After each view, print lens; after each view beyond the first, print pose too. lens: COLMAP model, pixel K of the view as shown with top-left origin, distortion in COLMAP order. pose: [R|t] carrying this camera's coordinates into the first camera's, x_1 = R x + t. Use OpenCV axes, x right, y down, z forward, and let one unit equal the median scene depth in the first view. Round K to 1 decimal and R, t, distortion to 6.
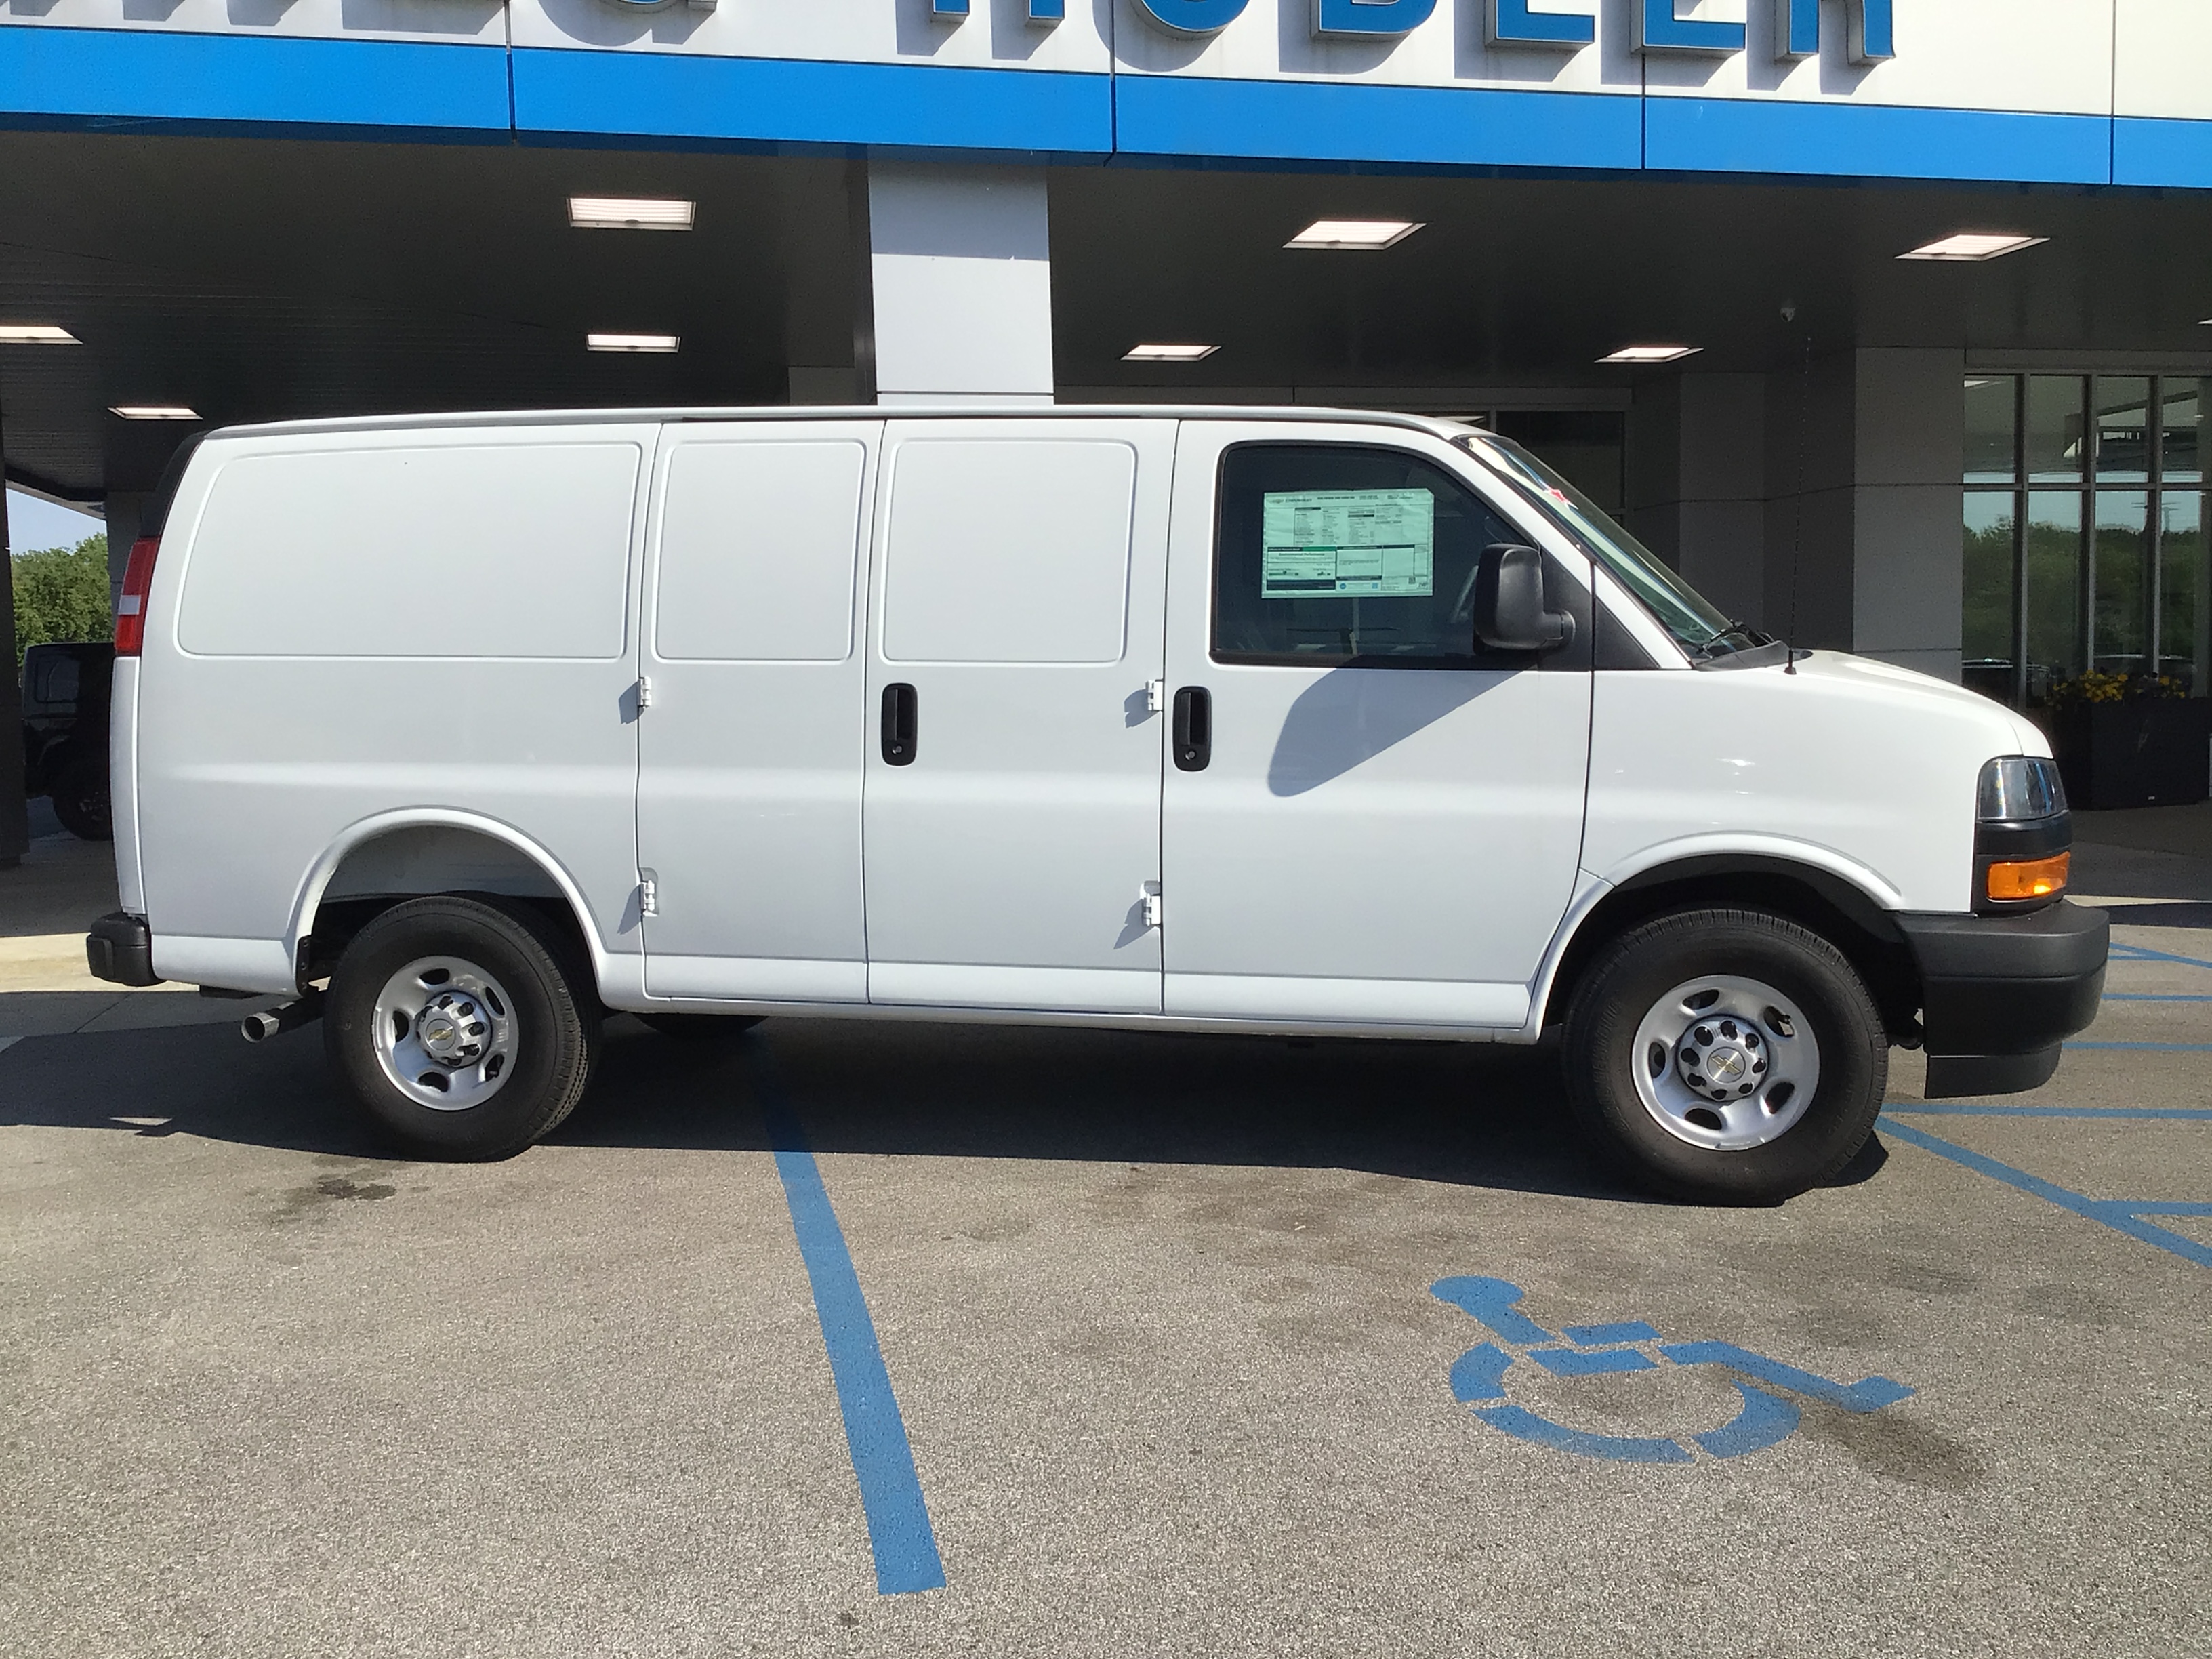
lens RADIAL K [[1987.8, 0, 1106.0], [0, 1987.8, 829.5], [0, 0, 1]] dist [0.106203, -0.194221]
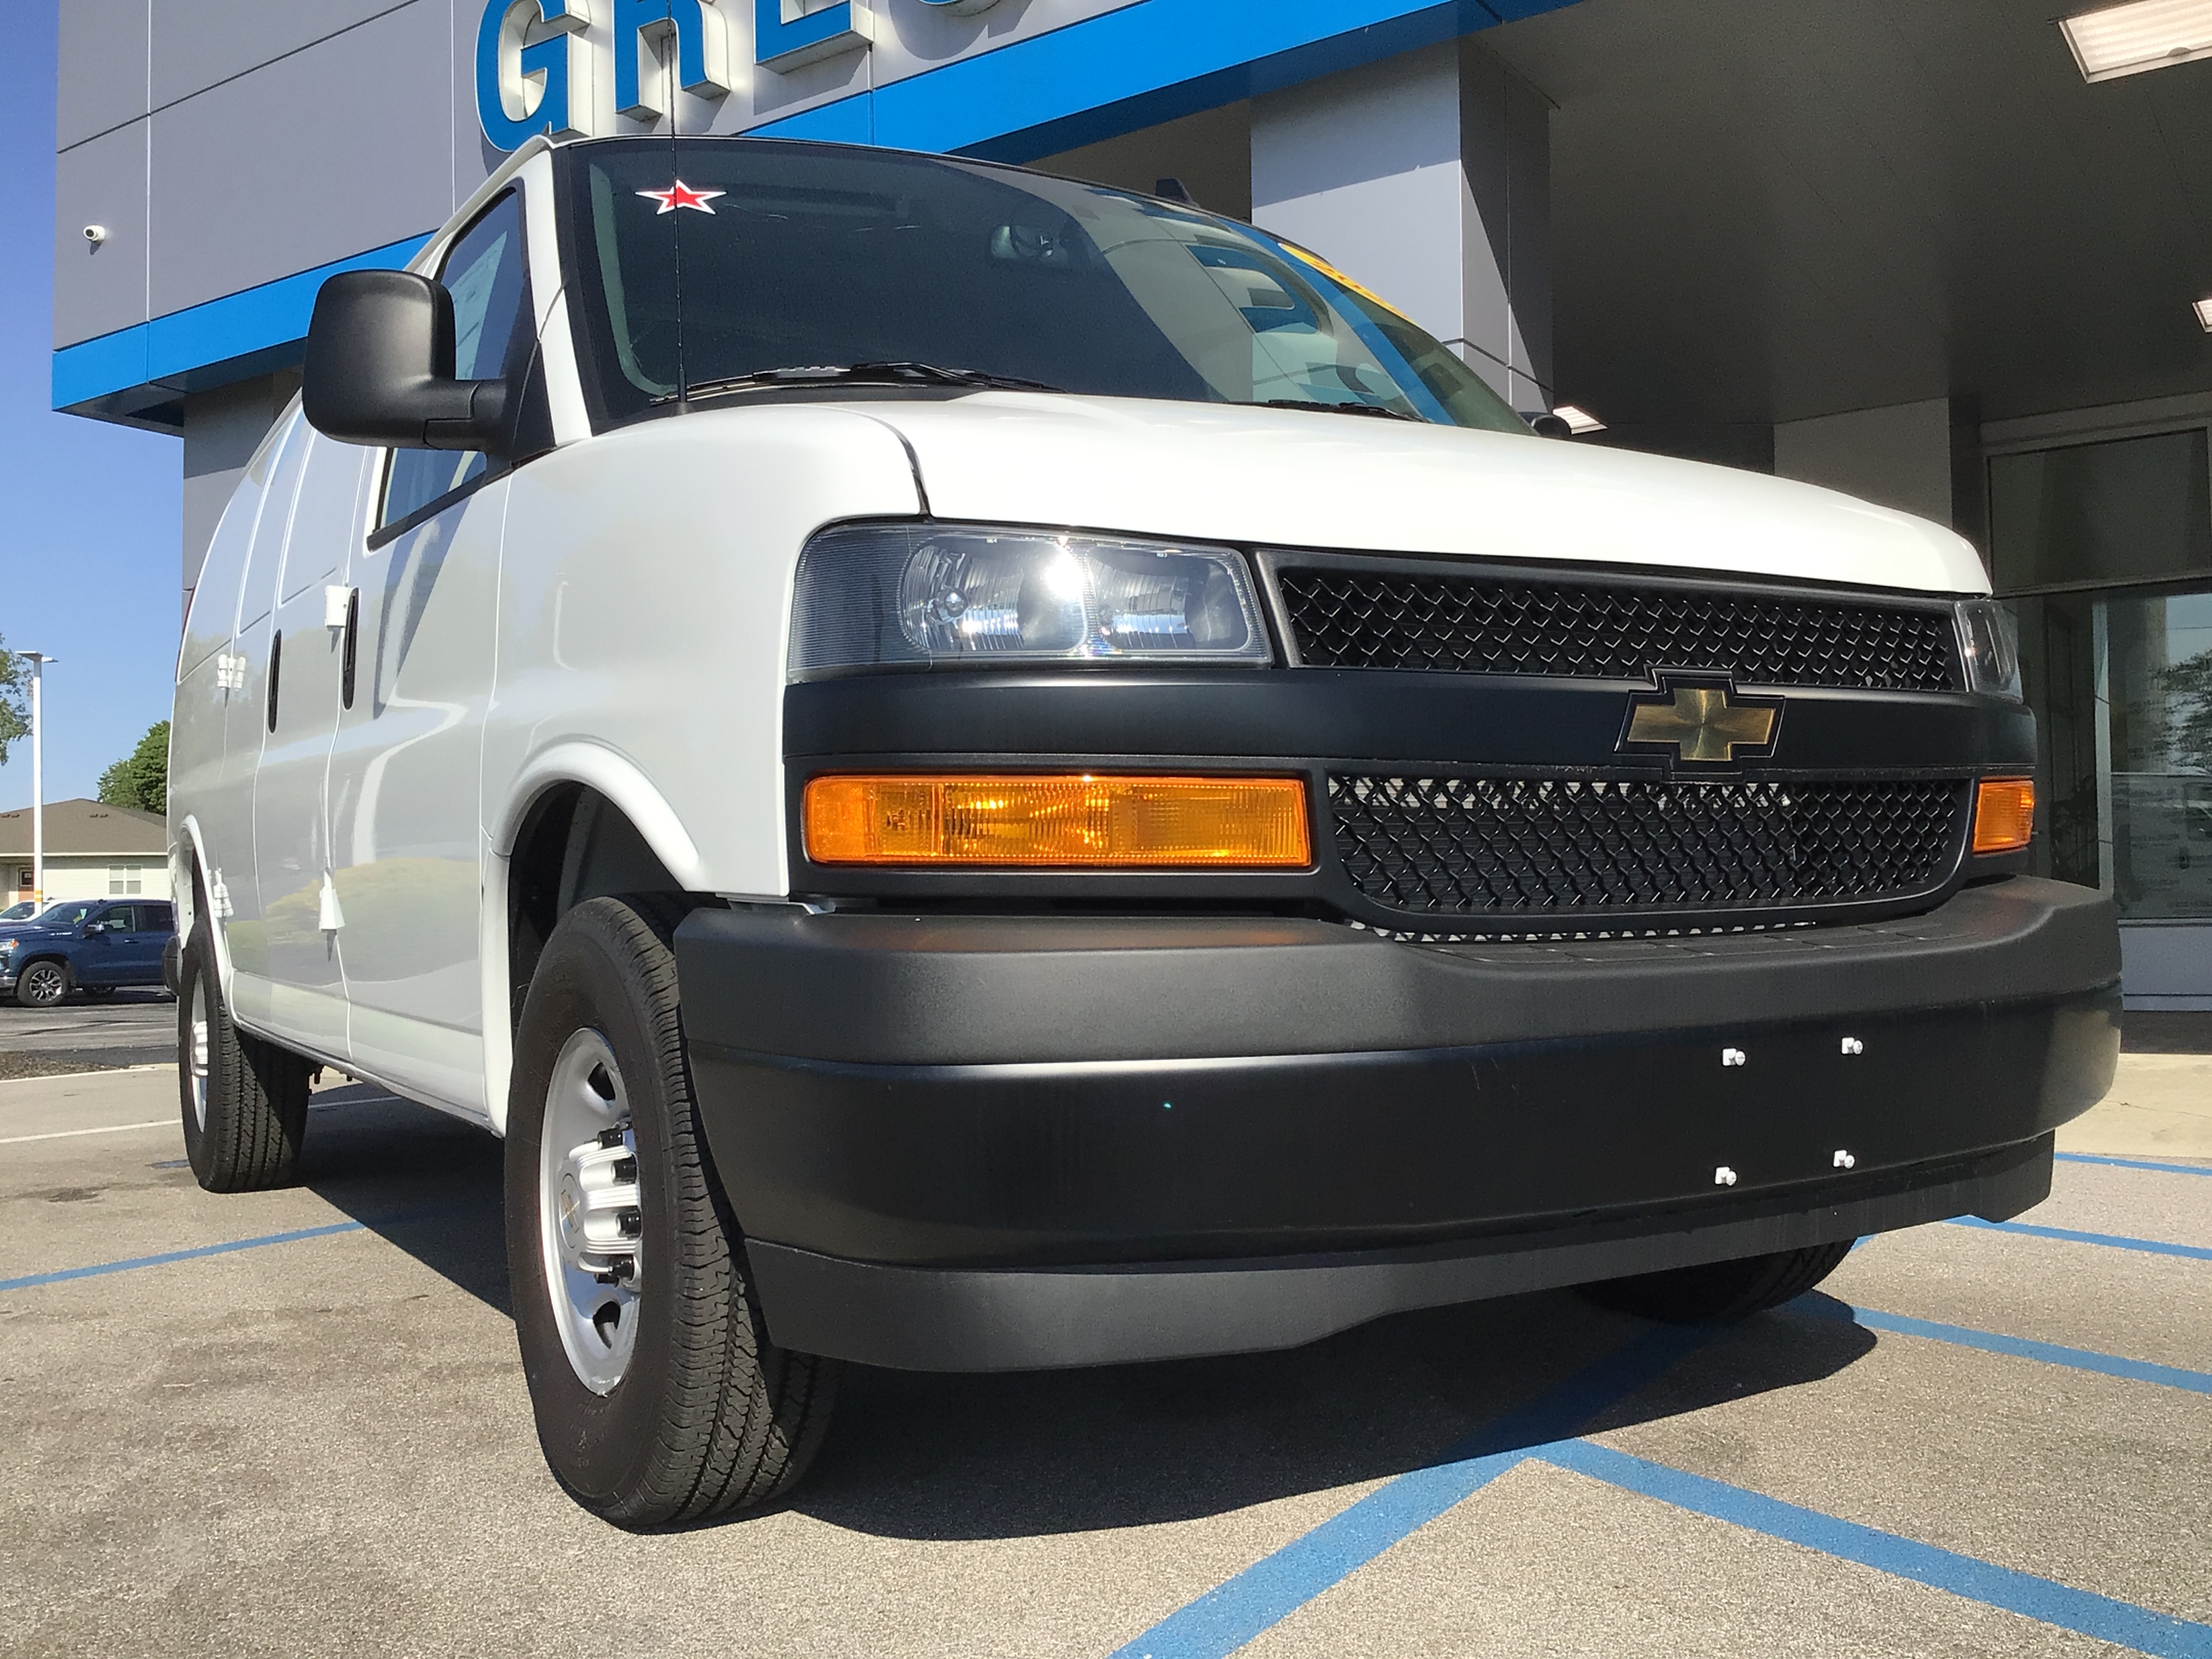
lens RADIAL K [[2037.6, 0, 1120.3], [0, 2037.6, 809.2], [0, 0, 1]] dist [-0.002536, -0.005100]
pose [[0.678015, -0.025028, -0.734622, 0.746632], [-0.061364, 0.994004, -0.090501, 0.053973], [0.732482, 0.106440, 0.672414, 0.727241]]
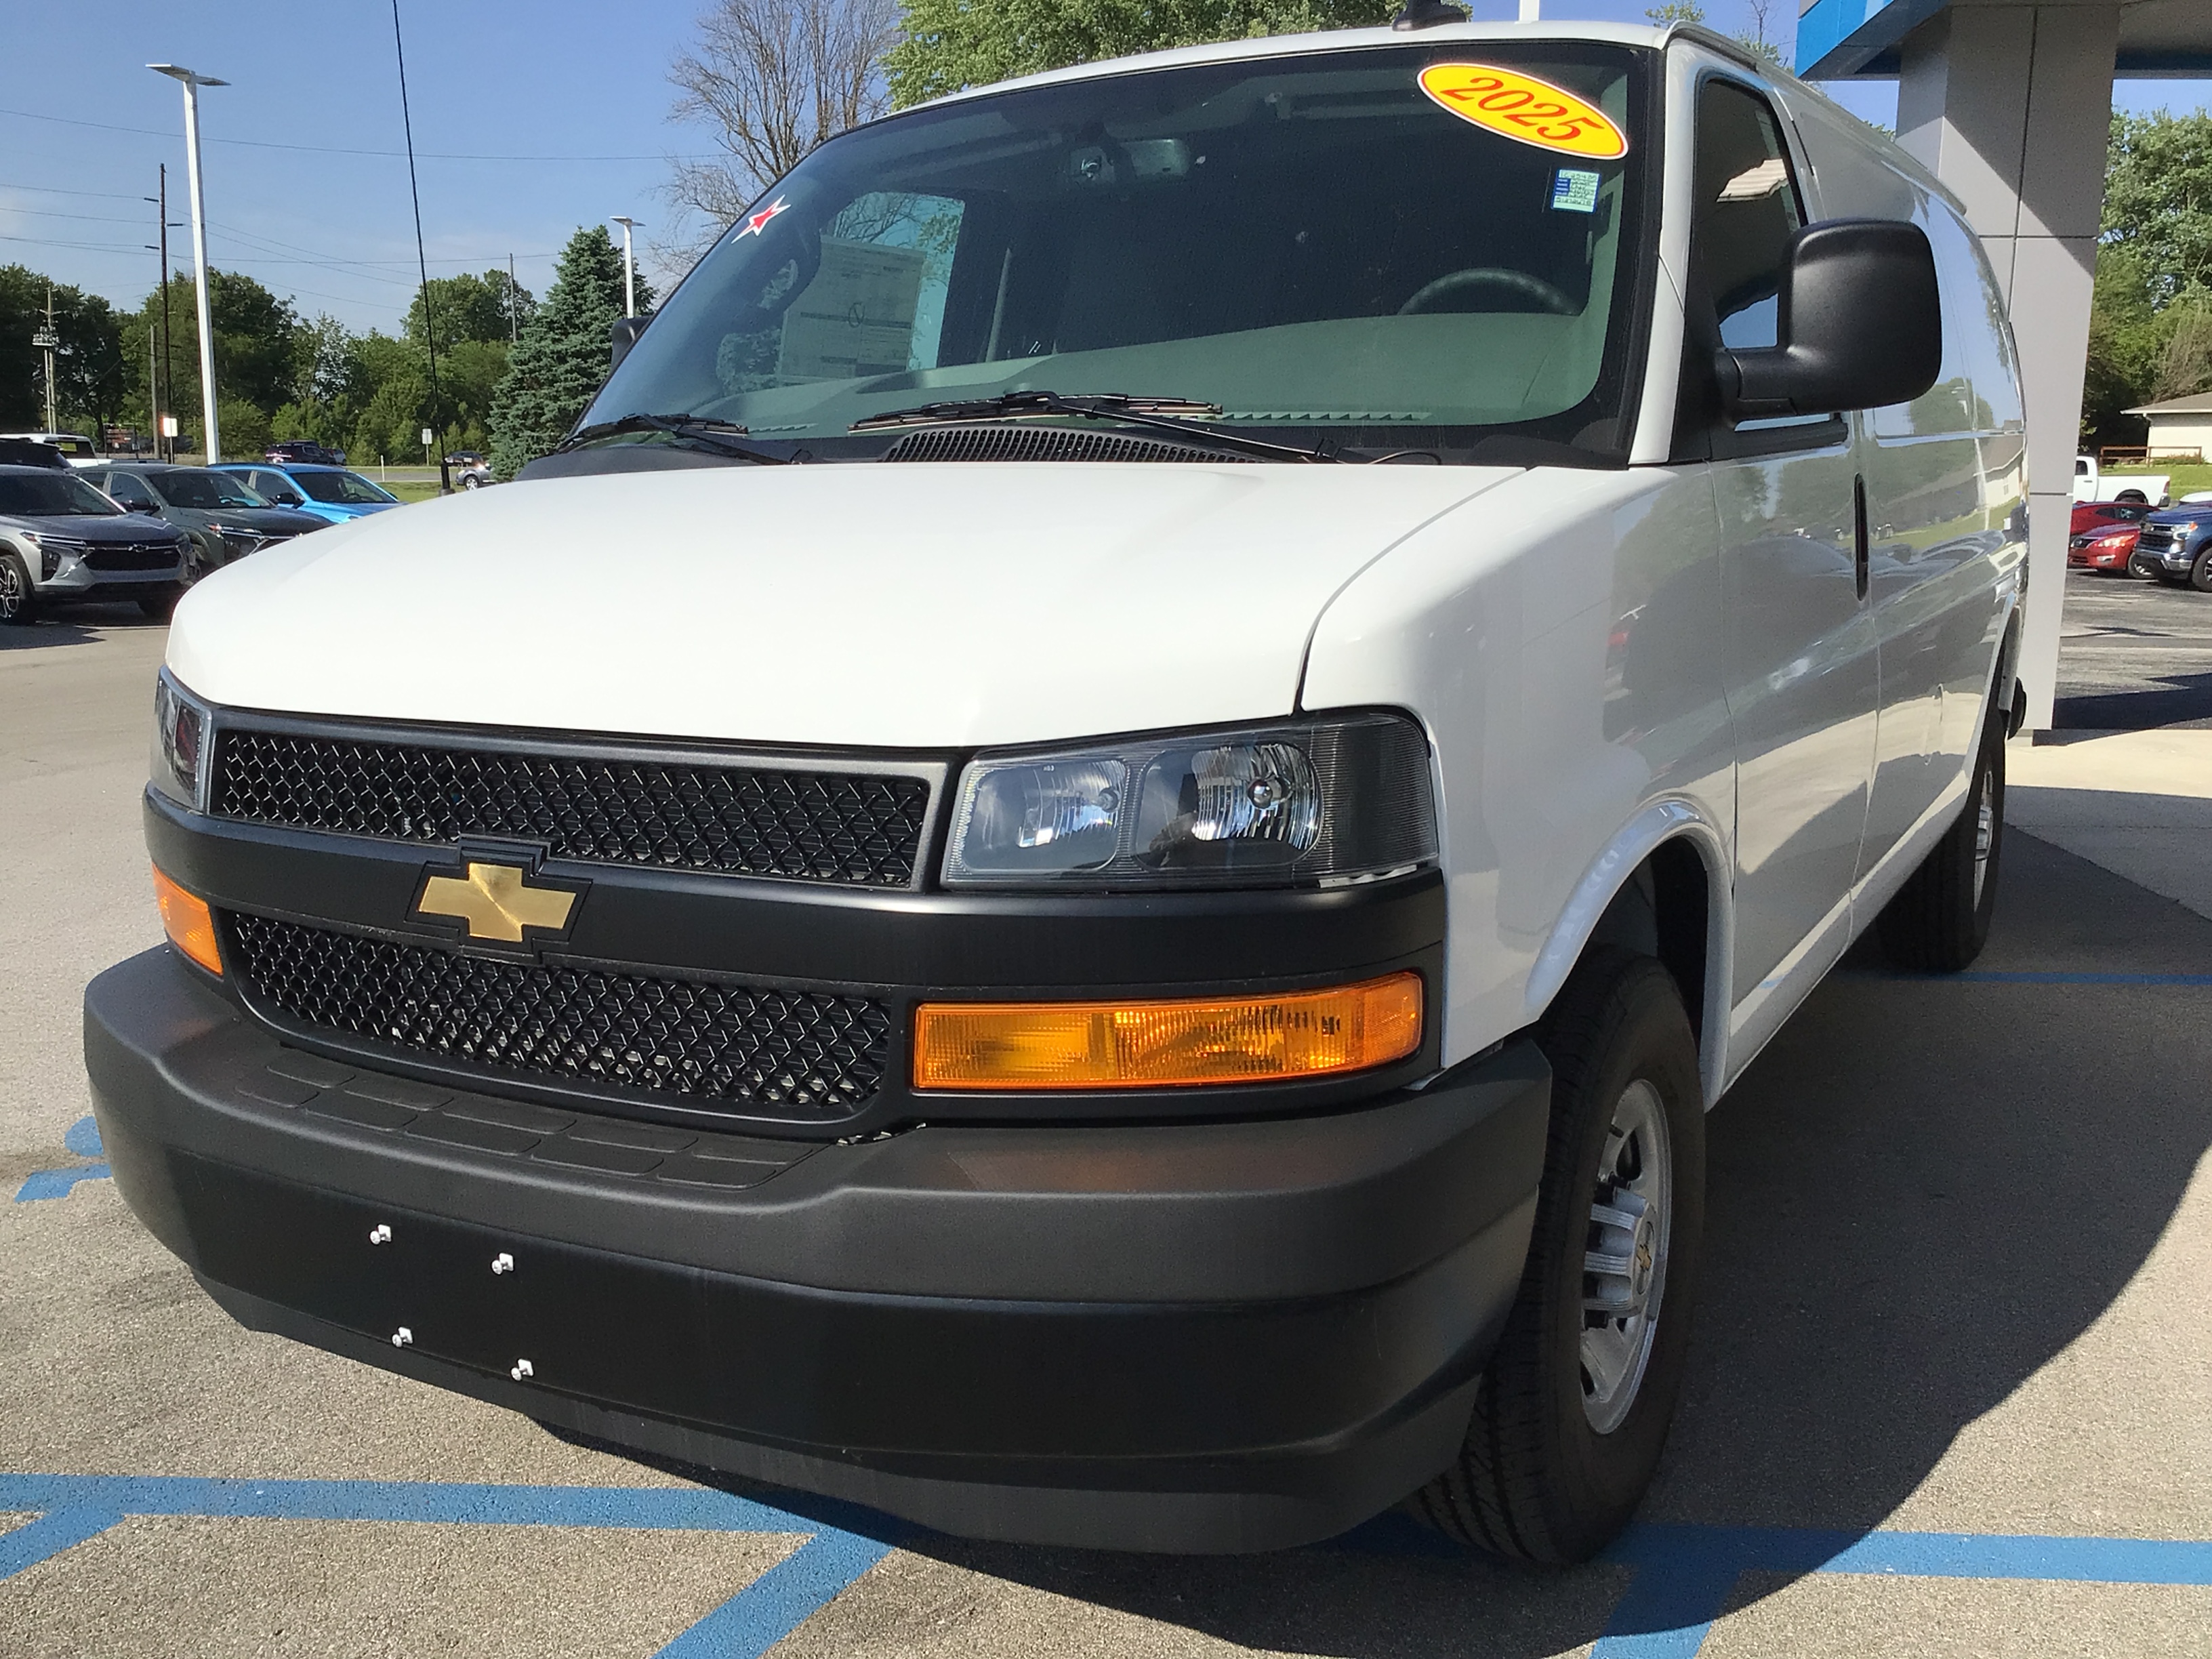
lens RADIAL K [[1987.8, 0, 1106.0], [0, 1987.8, 829.5], [0, 0, 1]] dist [0.106203, -0.194221]
pose [[-0.324428, 0.187273, -0.927187, 0.853068], [-0.078114, 0.971553, 0.223567, -0.129780], [0.942679, 0.144958, -0.300571, 1.356000]]
